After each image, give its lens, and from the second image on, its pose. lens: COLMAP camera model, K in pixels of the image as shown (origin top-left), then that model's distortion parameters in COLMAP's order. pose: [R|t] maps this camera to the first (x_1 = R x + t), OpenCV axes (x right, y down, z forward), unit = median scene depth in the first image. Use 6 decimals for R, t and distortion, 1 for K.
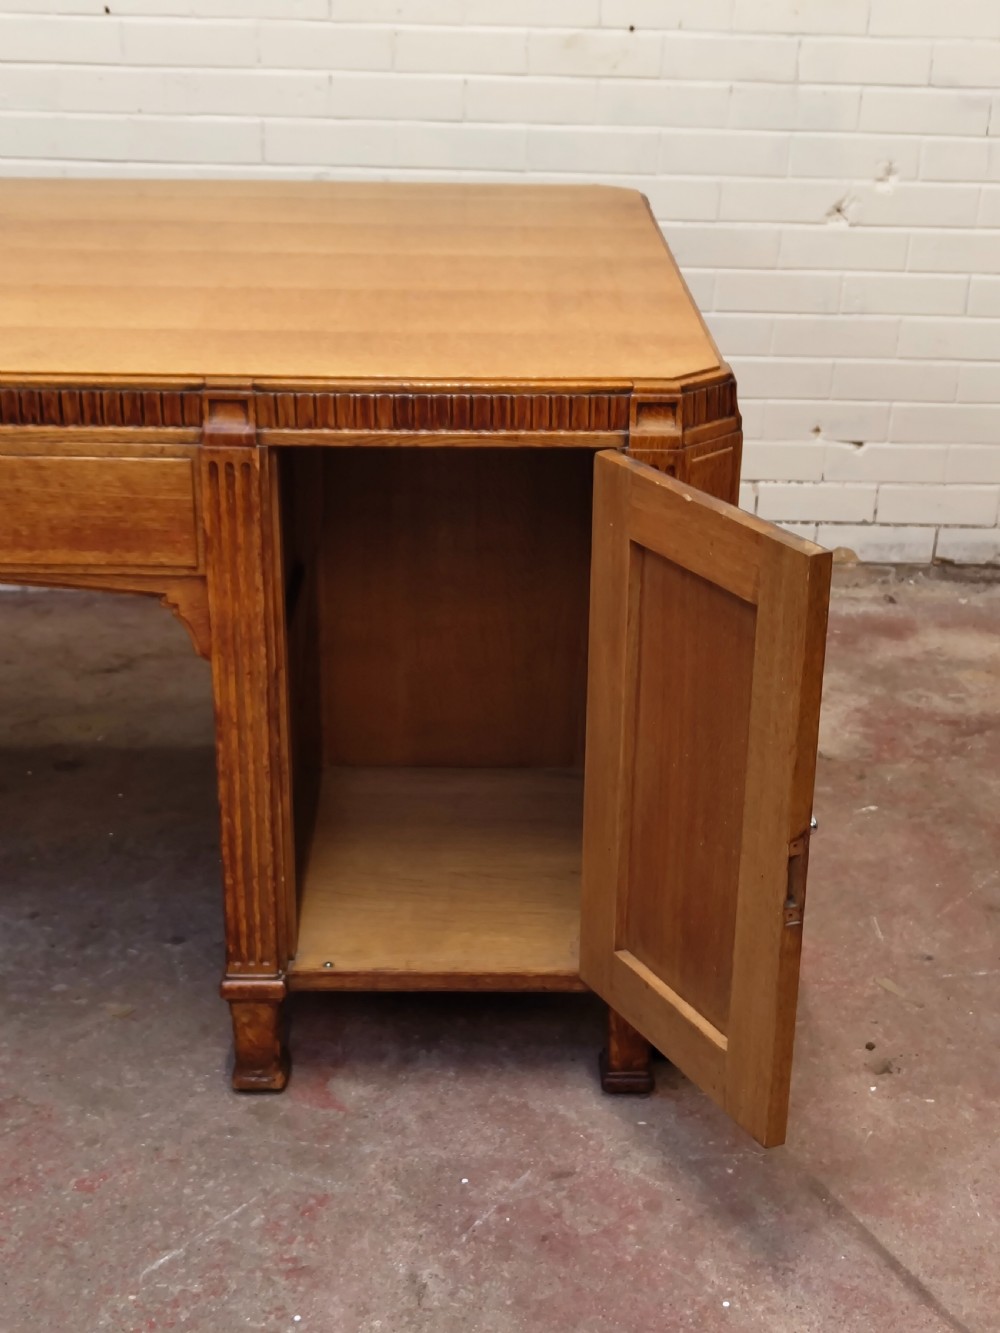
lens RADIAL K [[1841.9, 0, 504.9], [0, 1841.9, 671.5], [0, 0, 1]] dist [0.155825, -0.616670]
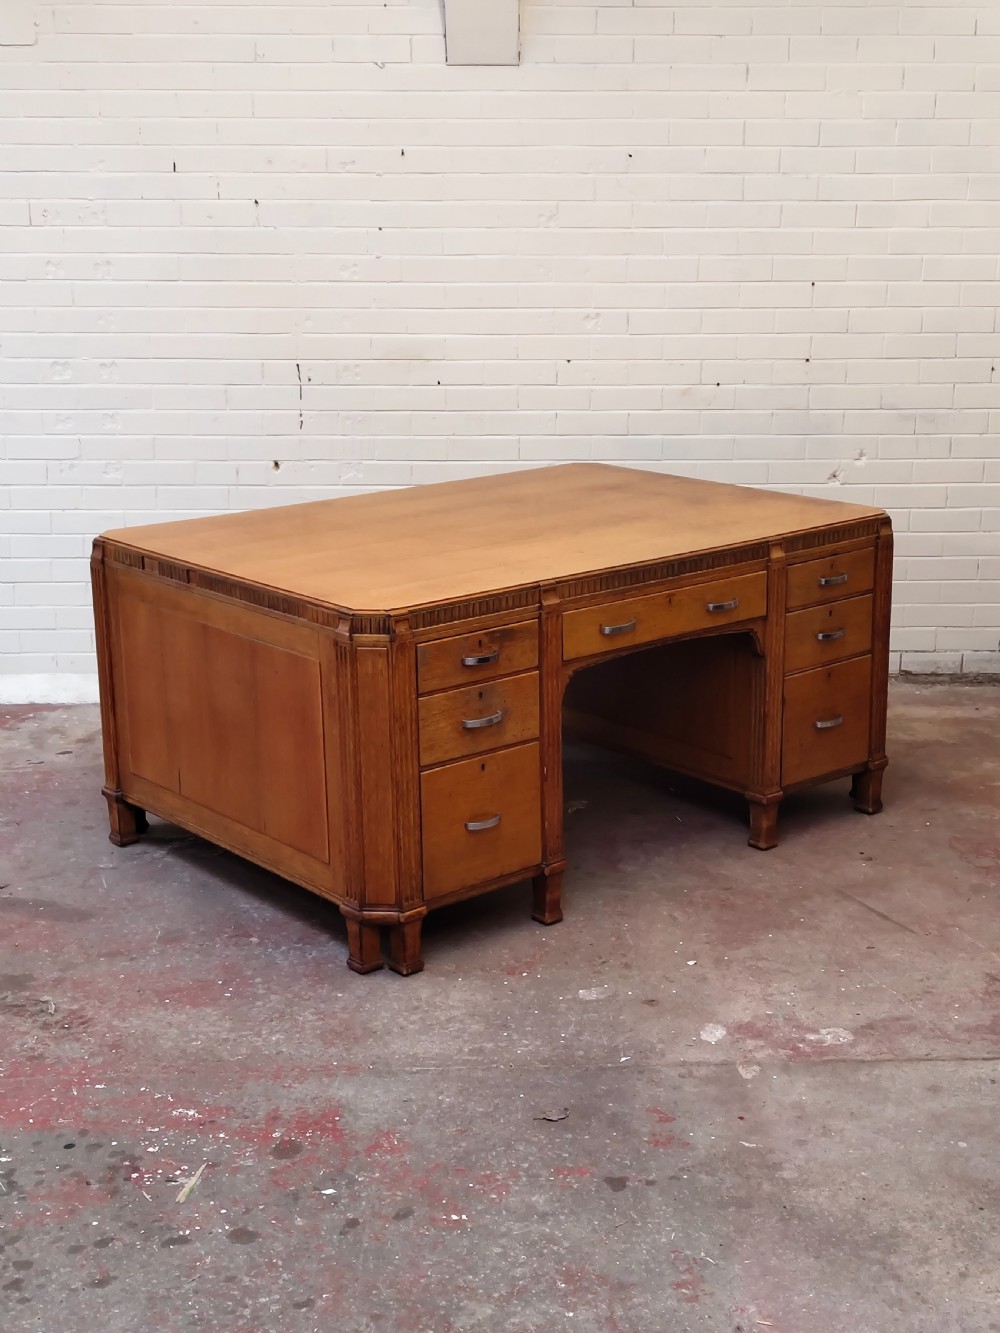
lens RADIAL K [[1824.7, 0, 503.2], [0, 1824.7, 666.0], [0, 0, 1]] dist [0.144471, -0.520880]
pose [[0.999593, -0.023268, -0.016525, -0.196165], [0.020703, 0.989753, -0.141283, 0.301359], [0.019643, 0.140883, 0.989831, -1.247884]]
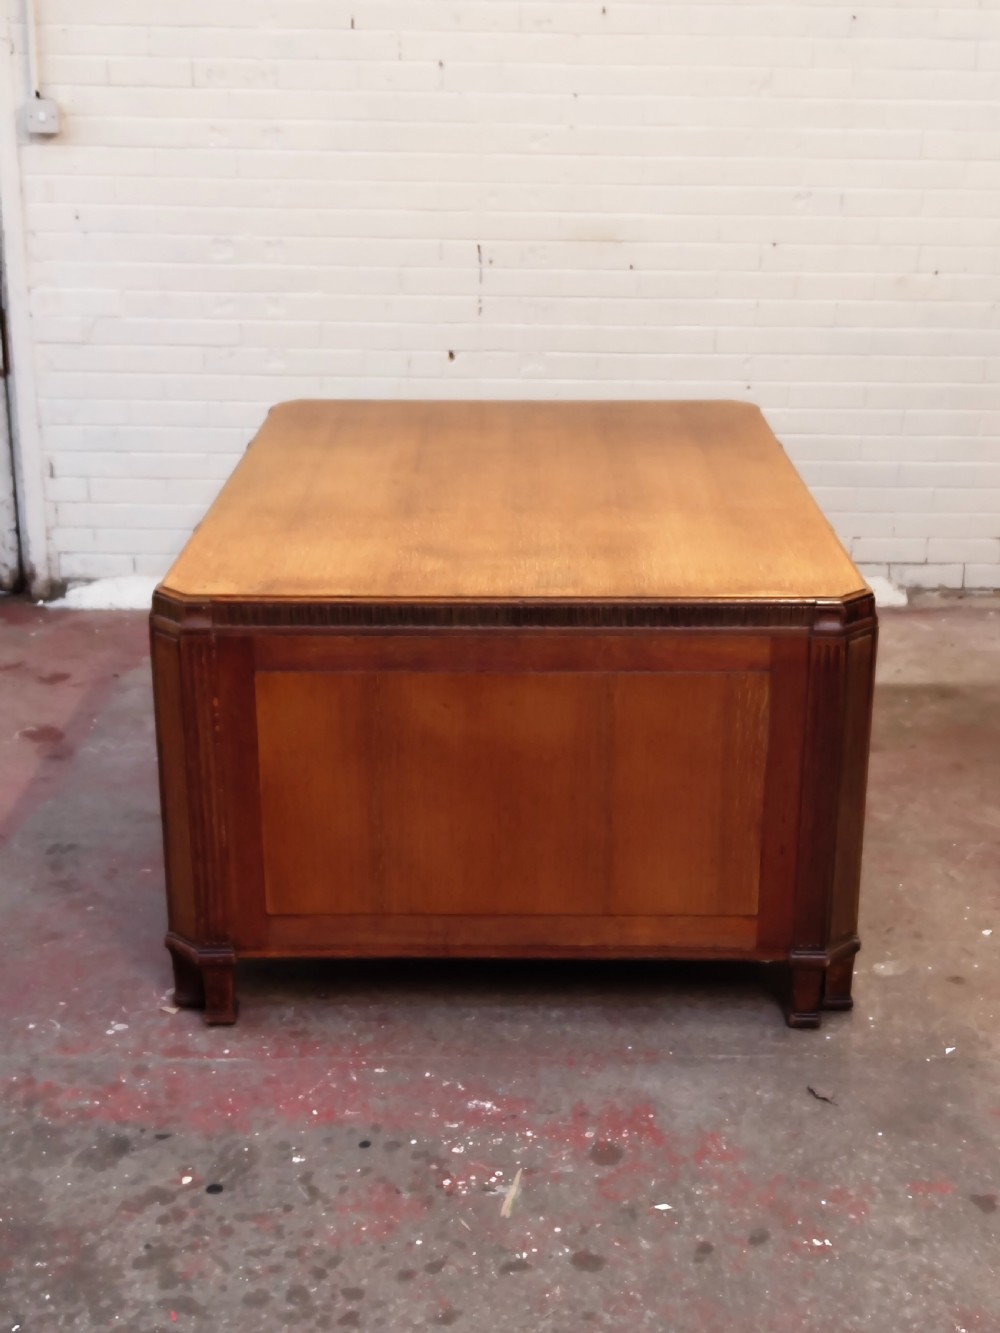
lens RADIAL K [[1841.9, 0, 504.9], [0, 1841.9, 671.5], [0, 0, 1]] dist [0.155825, -0.616670]
pose [[0.999801, -0.006509, -0.018864, -0.474063], [0.005315, 0.998021, -0.062658, 0.198055], [0.019234, 0.062545, 0.997857, -1.093164]]
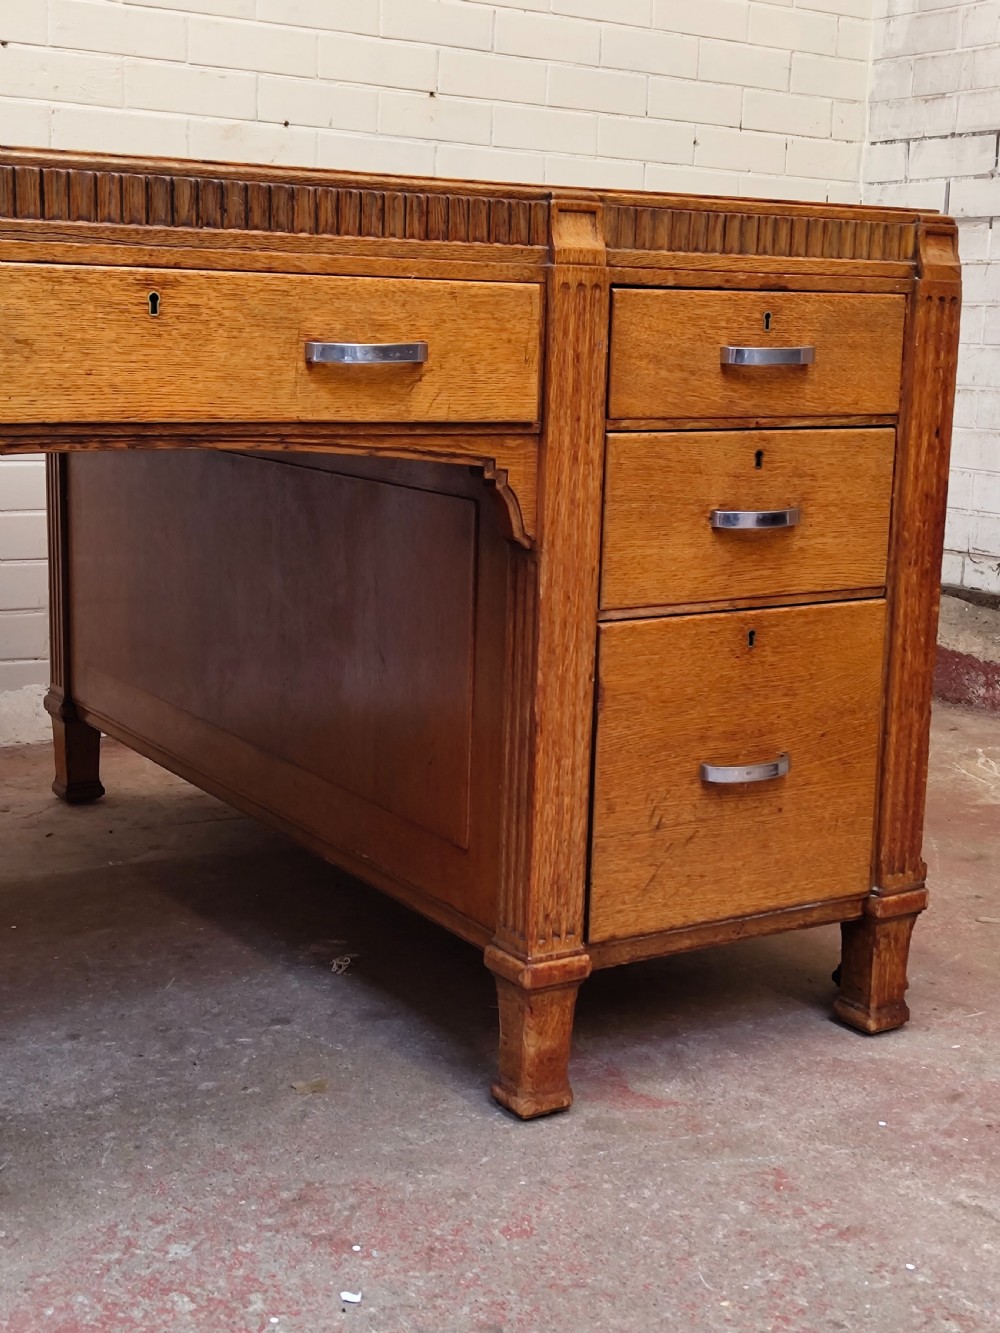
lens RADIAL K [[1832.7, 0, 495.7], [0, 1832.7, 675.2], [0, 0, 1]] dist [0.132723, -0.476219]
pose [[0.856692, -0.090298, 0.507864, -0.568262], [0.188798, 0.971131, -0.145807, 0.156501], [-0.480036, 0.220796, 0.849008, 0.298308]]
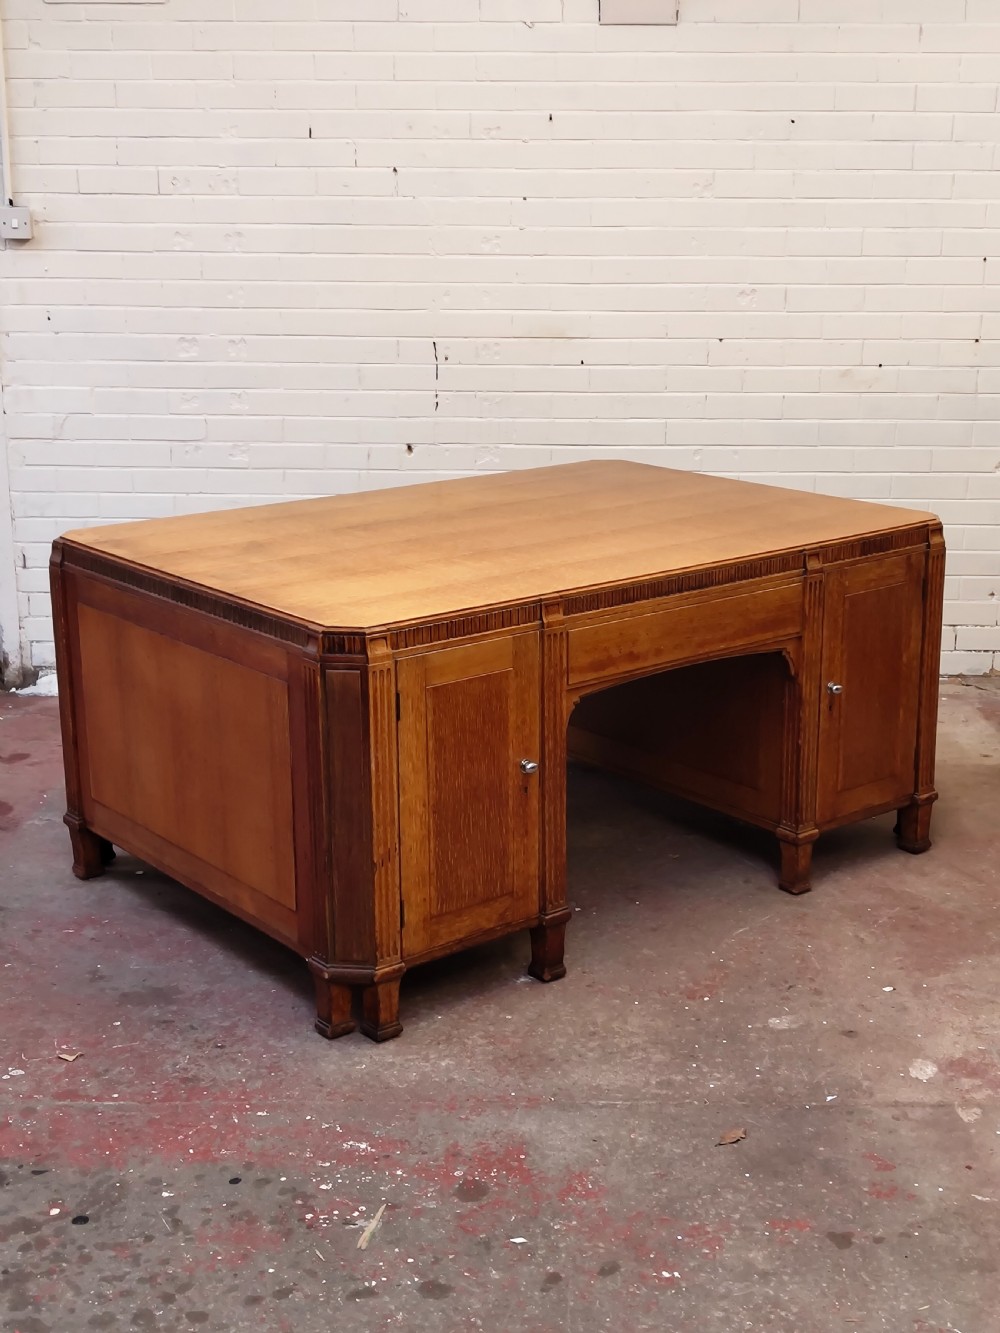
lens RADIAL K [[1830.6, 0, 500.0], [0, 1830.6, 676.9], [0, 0, 1]] dist [0.143818, -0.534605]
pose [[0.998551, -0.009403, -0.052993, -0.317937], [0.002329, 0.991246, -0.132006, 0.275753], [0.053770, 0.131692, 0.989831, -1.112781]]
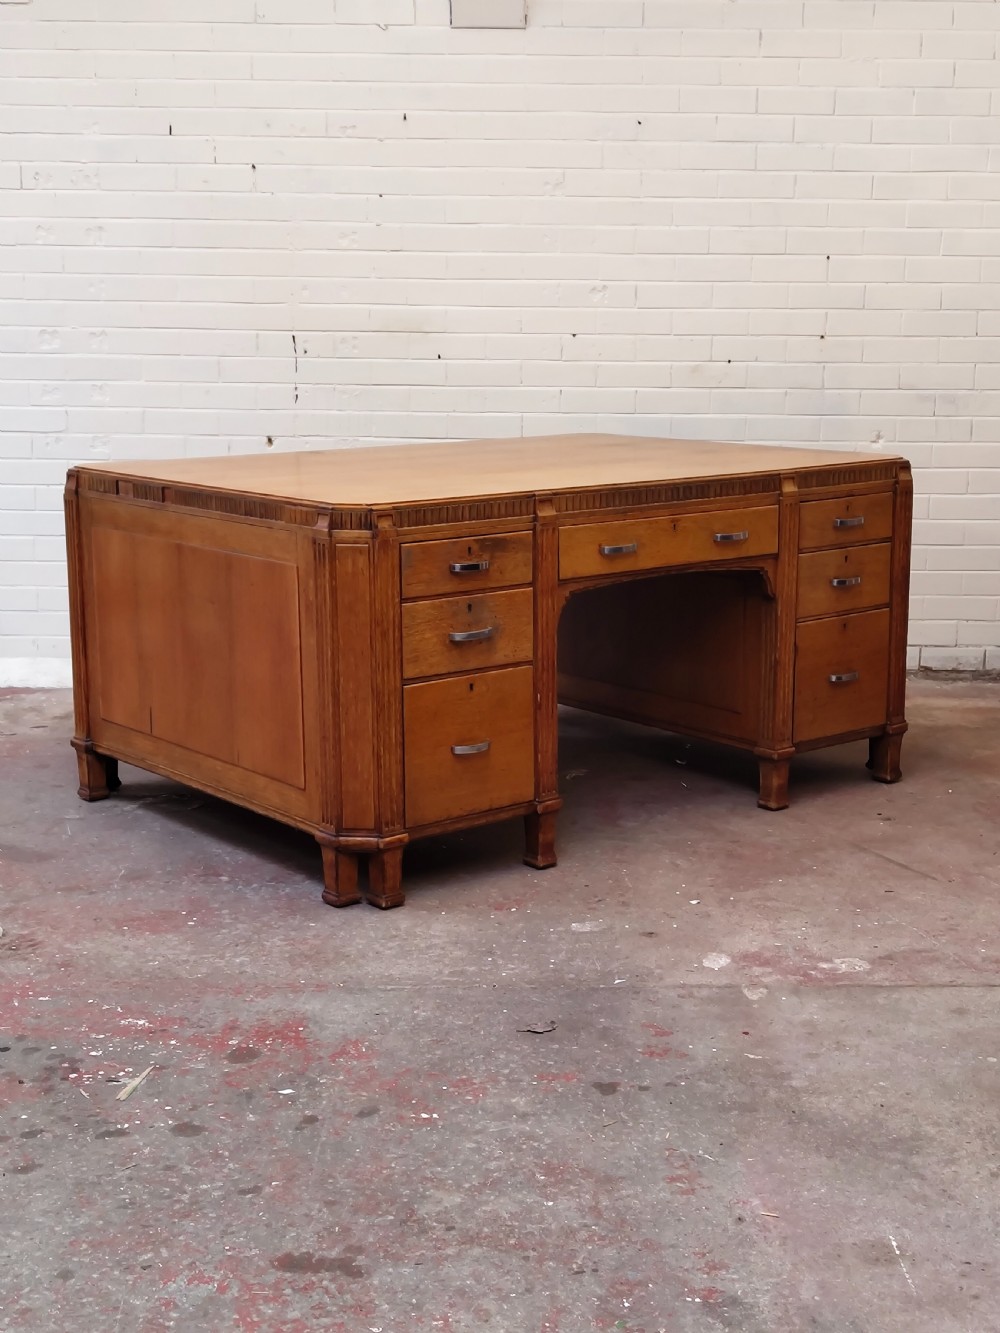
lens RADIAL K [[1824.1, 0, 496.2], [0, 1824.1, 672.1], [0, 0, 1]] dist [0.157555, -0.615193]
pose [[0.999539, -0.012604, -0.027615, -0.177206], [0.006673, 0.978701, -0.205182, 0.493492], [0.029613, 0.204903, 0.978334, -1.078546]]
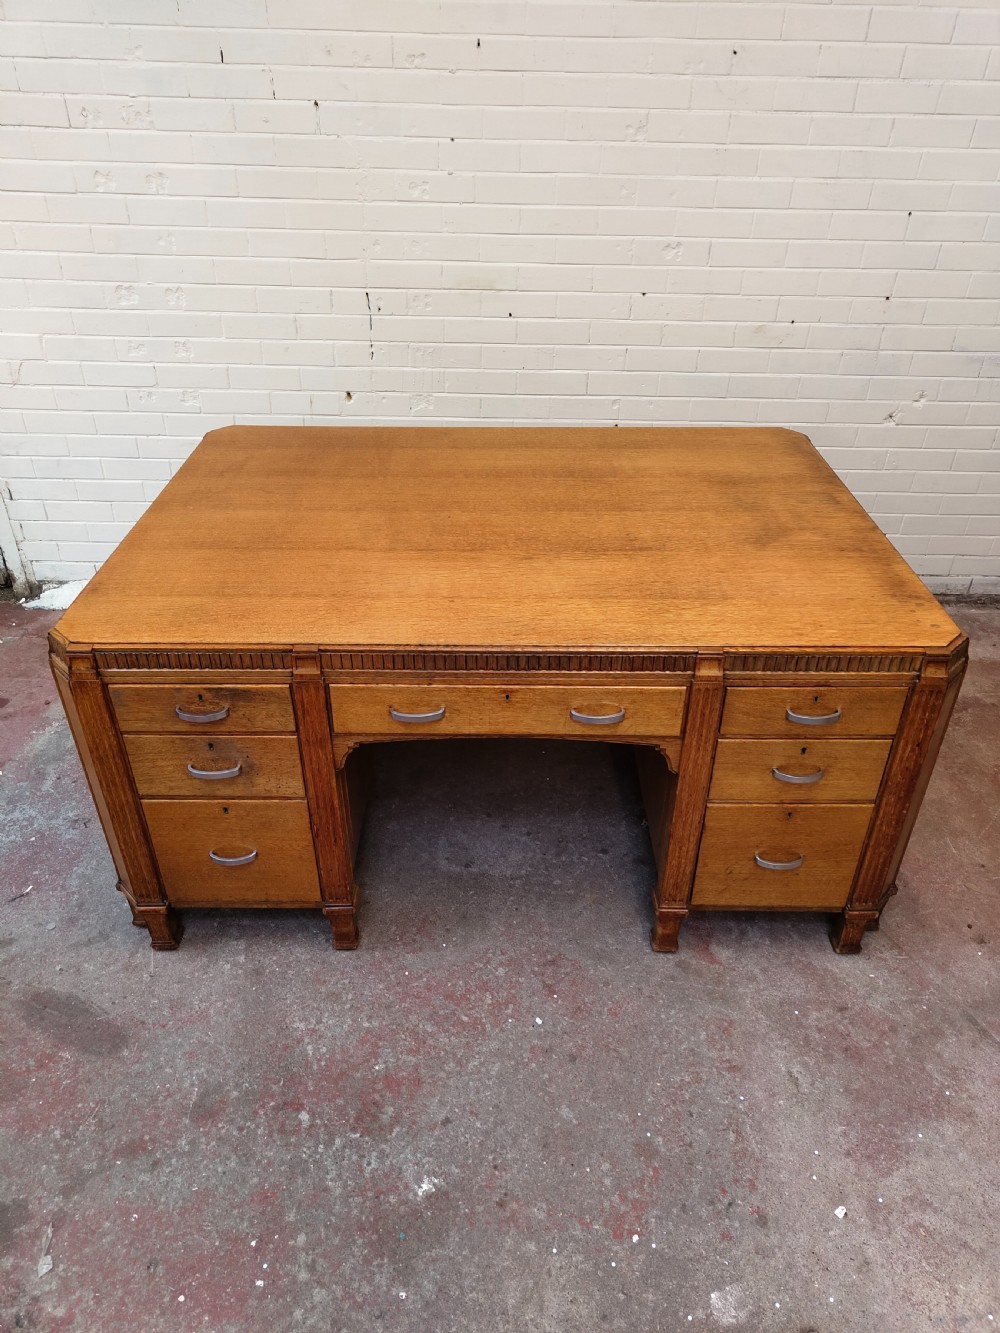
lens RADIAL K [[919.7, 0, 498.2], [0, 919.7, 670.4], [0, 0, 1]] dist [0.013406, -0.004054]
pose [[0.999609, 0.006582, -0.027161, -0.312381], [-0.001683, 0.984289, 0.176555, -0.265728], [0.027896, -0.176441, 0.983916, 0.052103]]
